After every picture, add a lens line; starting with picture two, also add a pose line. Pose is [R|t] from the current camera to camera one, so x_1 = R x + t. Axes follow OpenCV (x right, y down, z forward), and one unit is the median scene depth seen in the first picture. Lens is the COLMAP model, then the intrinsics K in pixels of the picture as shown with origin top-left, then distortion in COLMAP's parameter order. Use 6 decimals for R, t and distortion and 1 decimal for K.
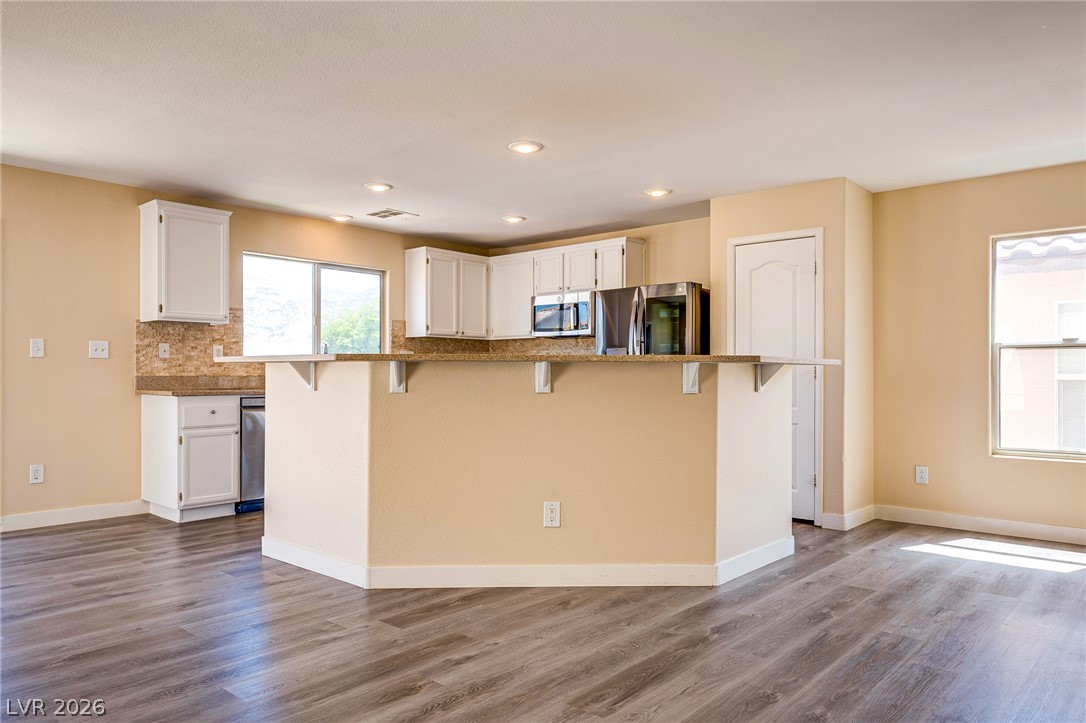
lens RADIAL K [[743.9, 0, 534.4], [0, 743.9, 378.0], [0, 0, 1]] dist [0.001055, -0.008232]
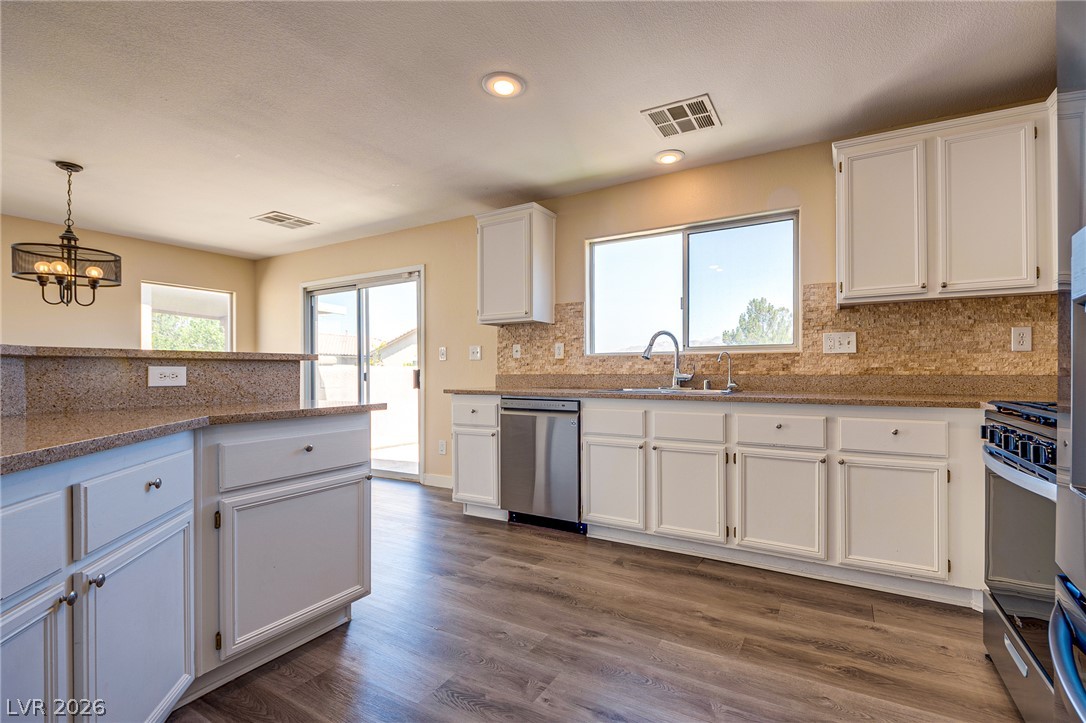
lens RADIAL K [[485.2, 0, 573.8], [0, 485.2, 366.7], [0, 0, 1]] dist [0.001294, -0.001430]
pose [[0.210563, -0.013064, -0.977493, 0.215809], [-0.001018, 0.999907, -0.013583, -0.004517], [0.977580, 0.003856, 0.210530, 0.946829]]
